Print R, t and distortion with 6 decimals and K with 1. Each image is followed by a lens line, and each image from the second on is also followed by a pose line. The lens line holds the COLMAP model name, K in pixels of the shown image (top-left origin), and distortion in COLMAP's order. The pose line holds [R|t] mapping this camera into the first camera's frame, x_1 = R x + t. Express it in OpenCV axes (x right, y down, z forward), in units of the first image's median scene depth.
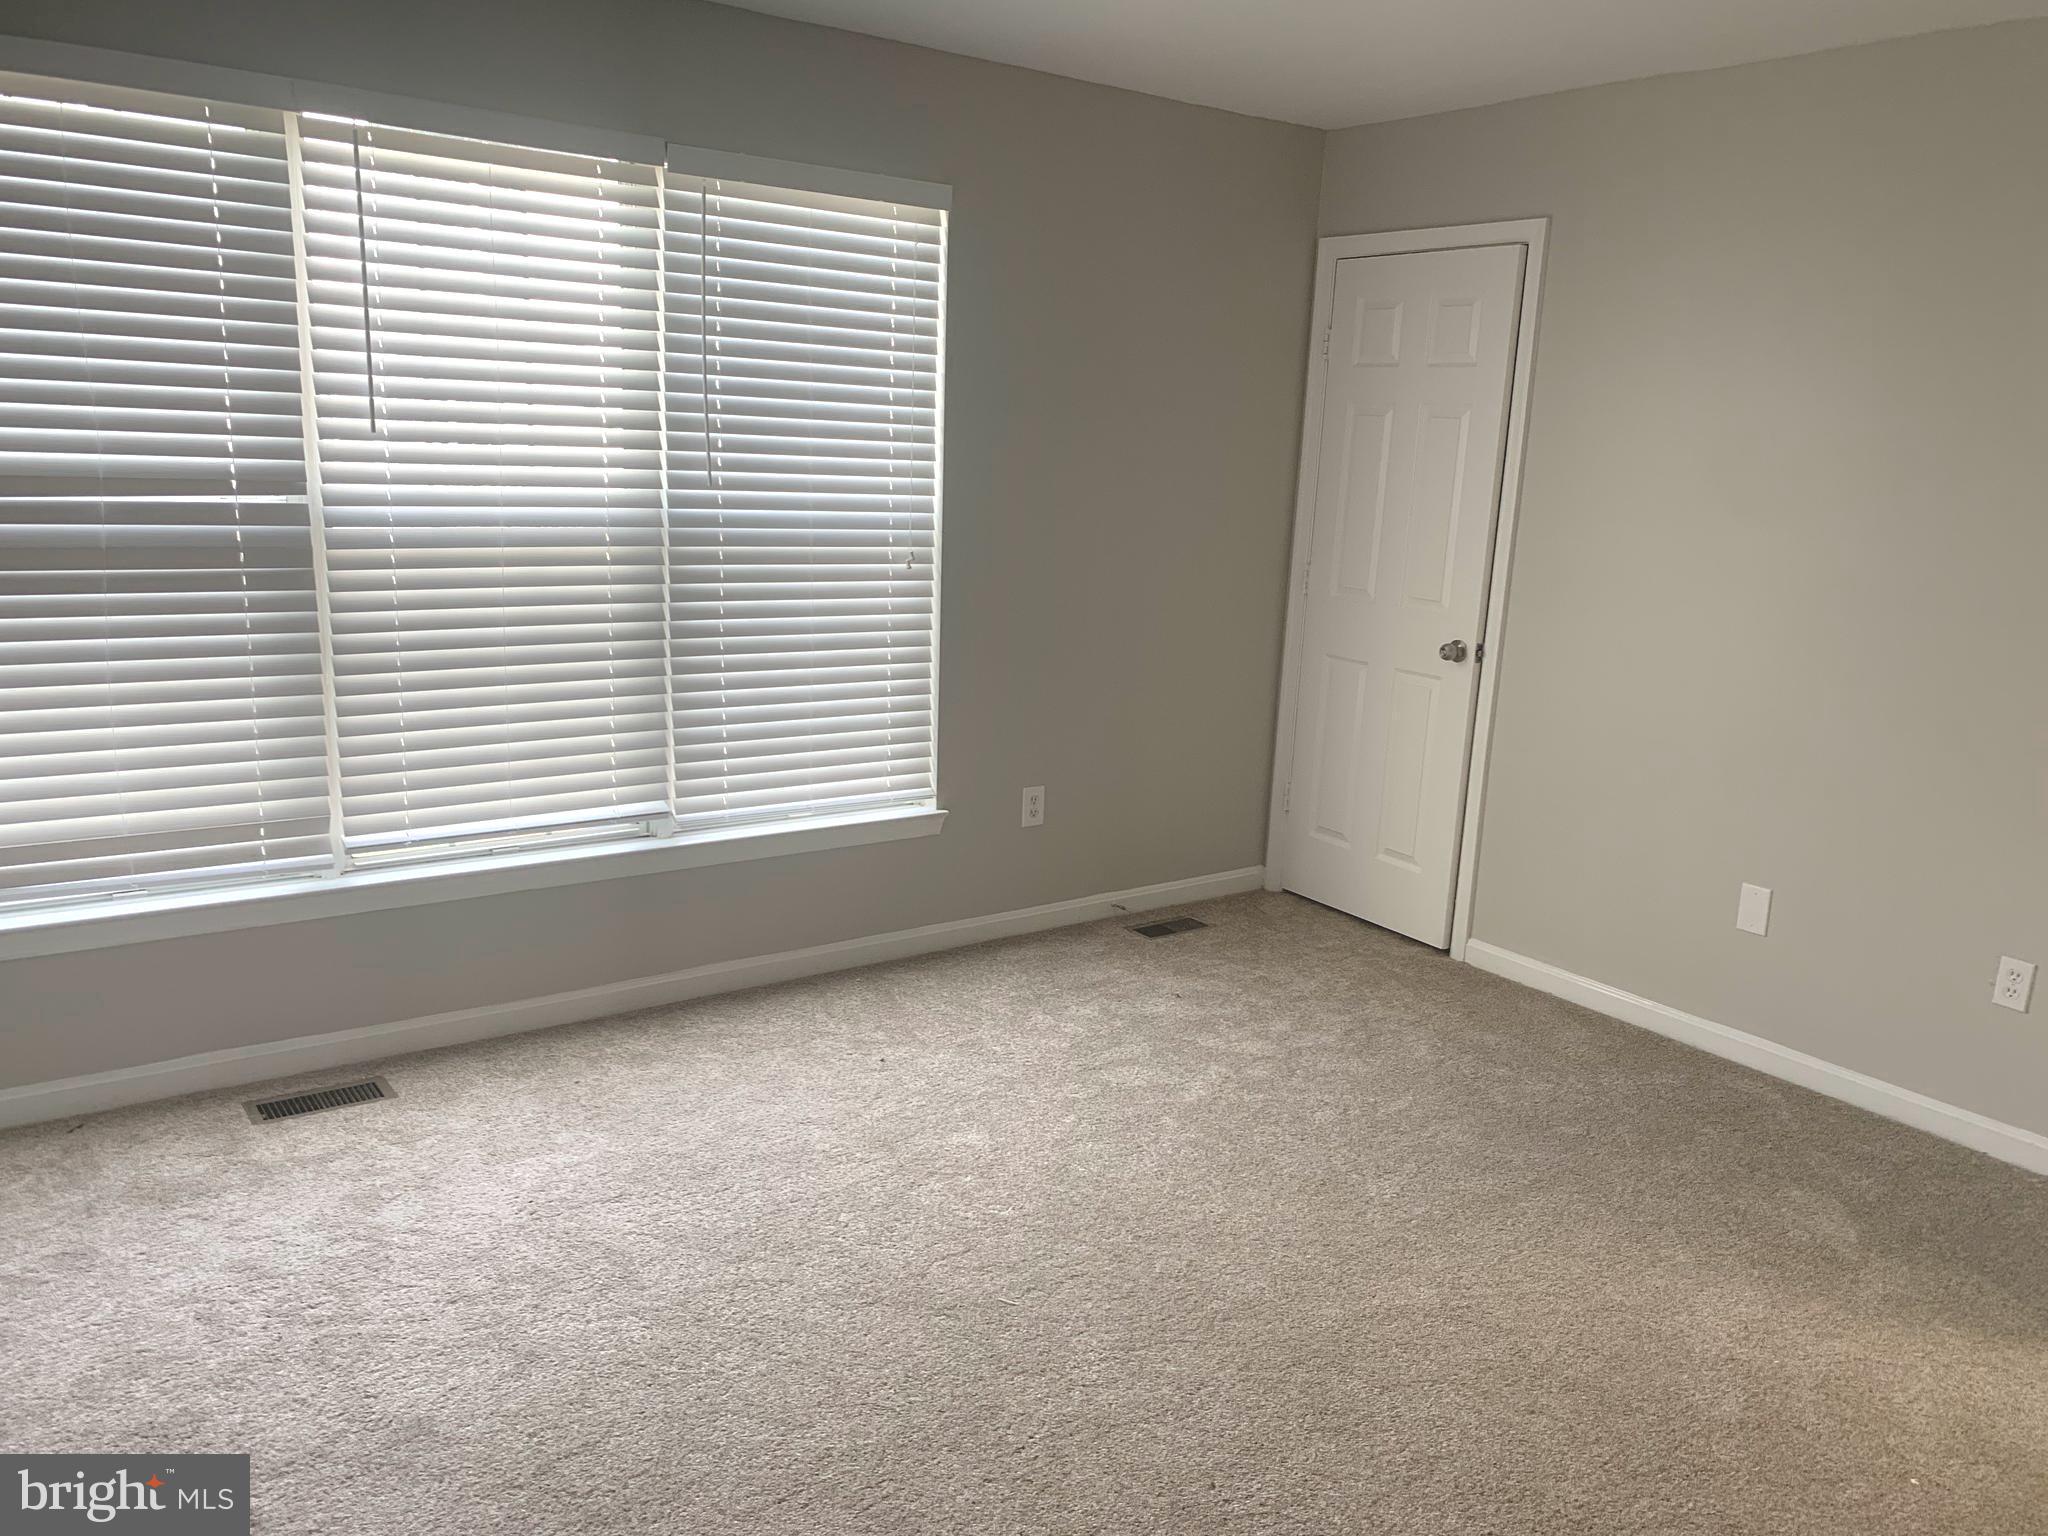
lens RADIAL K [[1554.0, 0, 1031.9], [0, 1554.0, 776.9], [0, 0, 1]] dist [0.048249, -0.077346]
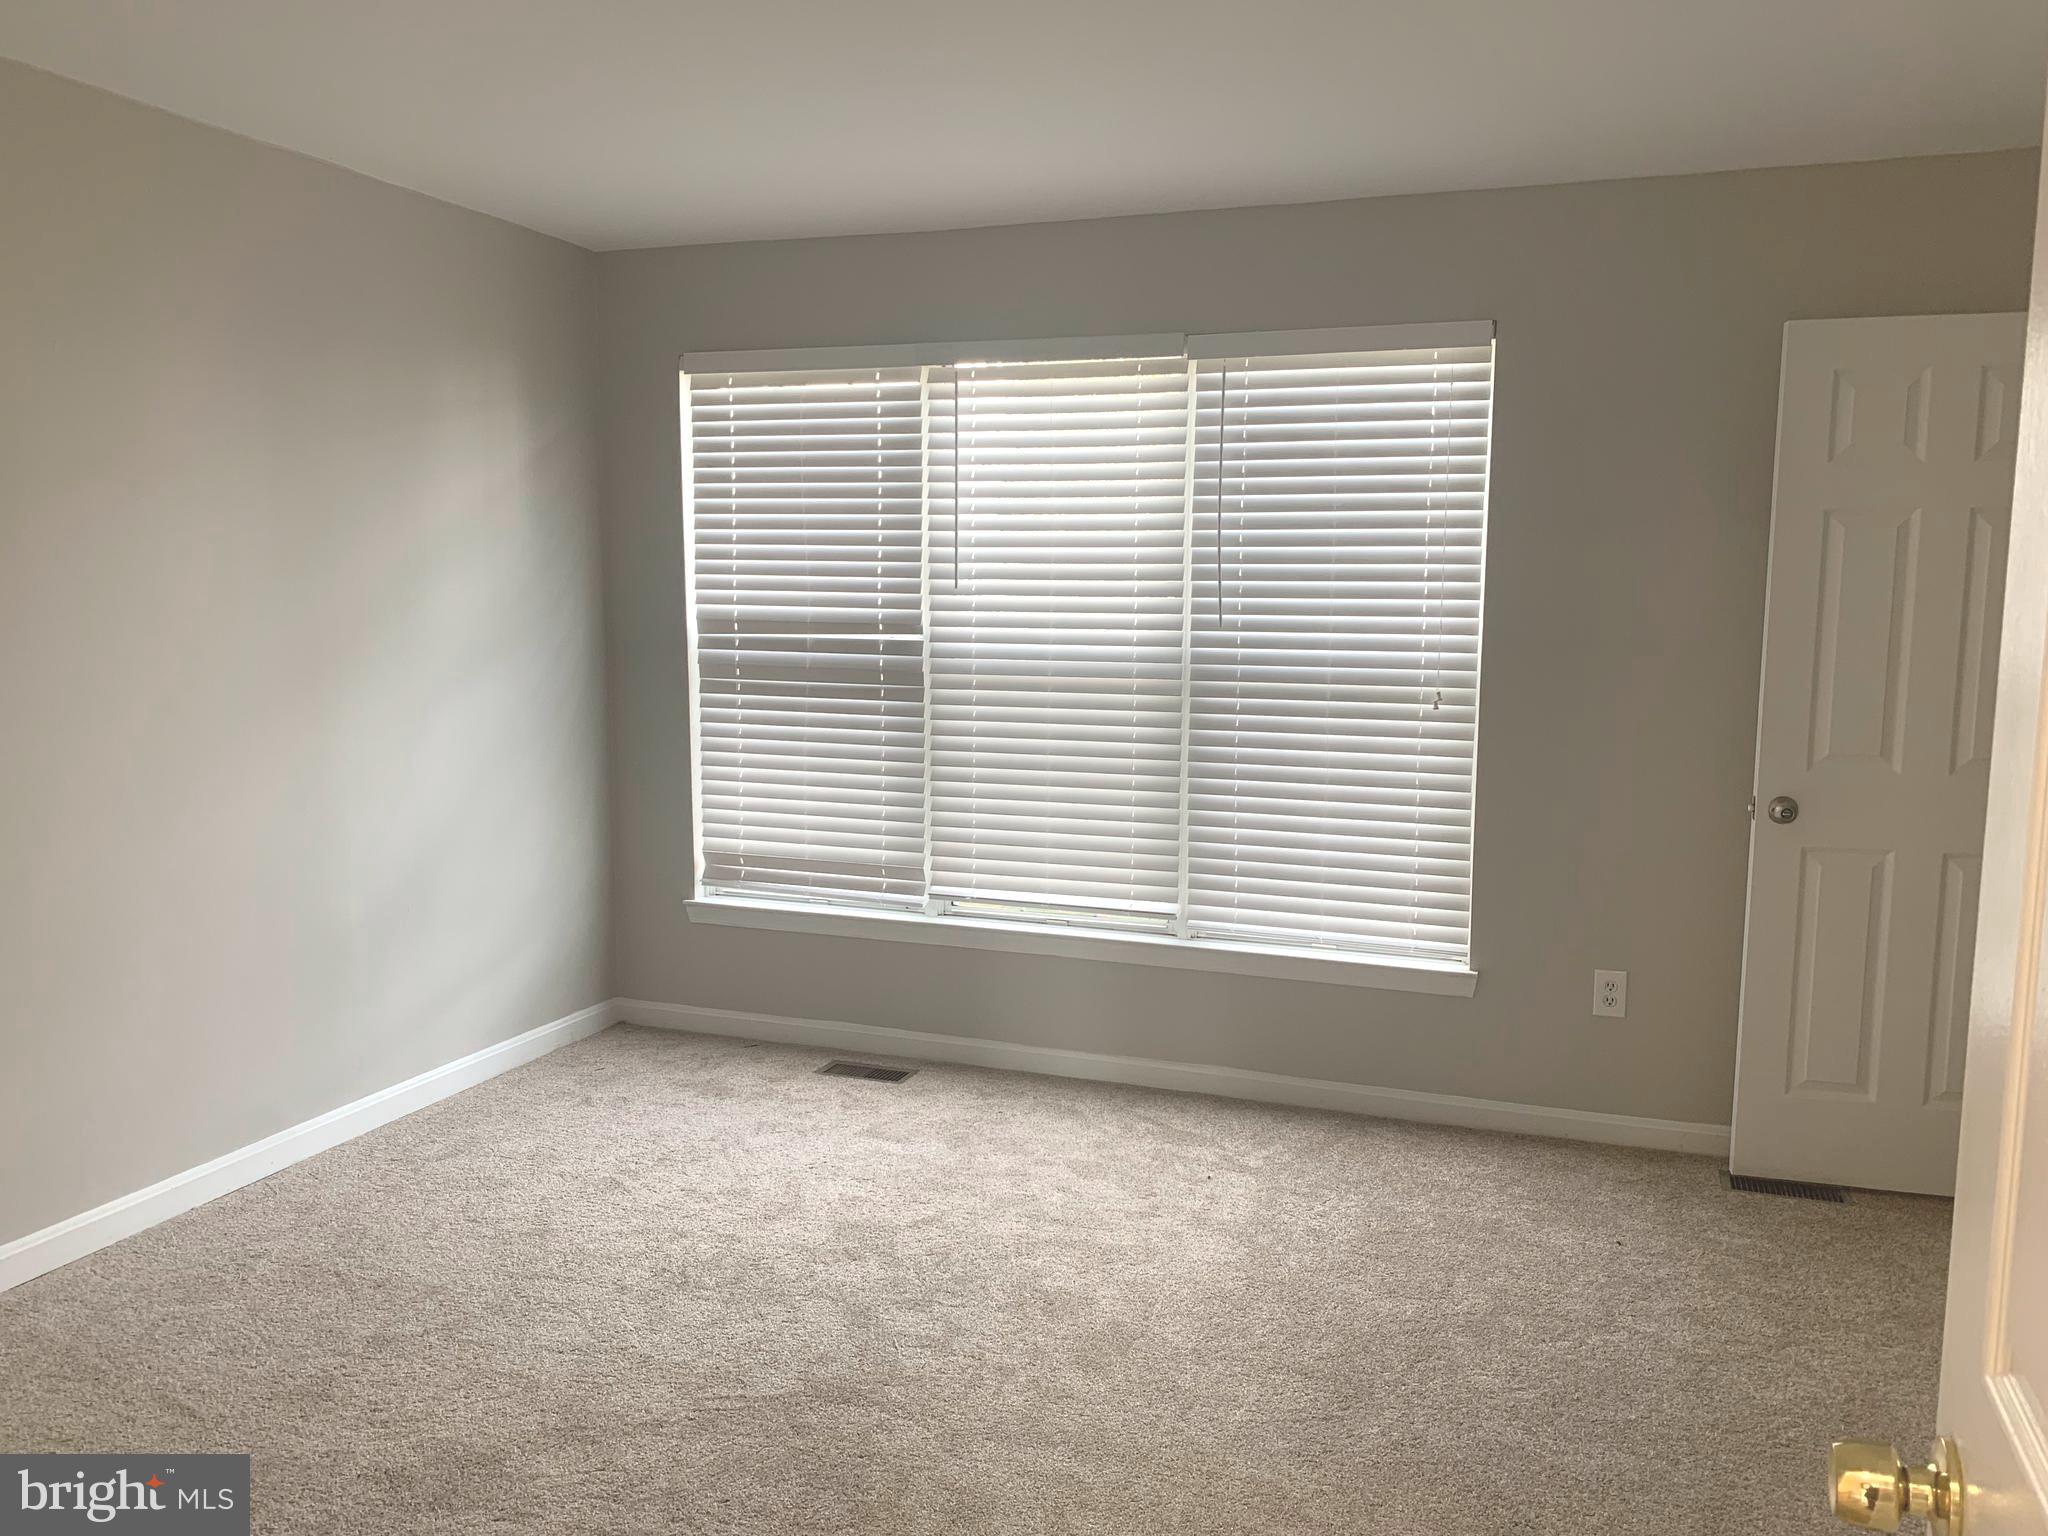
lens RADIAL K [[1554.0, 0, 1014.5], [0, 1554.0, 769.0], [0, 0, 1]] dist [0.048249, -0.077346]
pose [[0.549974, 0.069036, -0.832323, 0.716615], [-0.158428, 0.987107, -0.022810, -0.042626], [0.820017, 0.144409, 0.553821, 0.311598]]
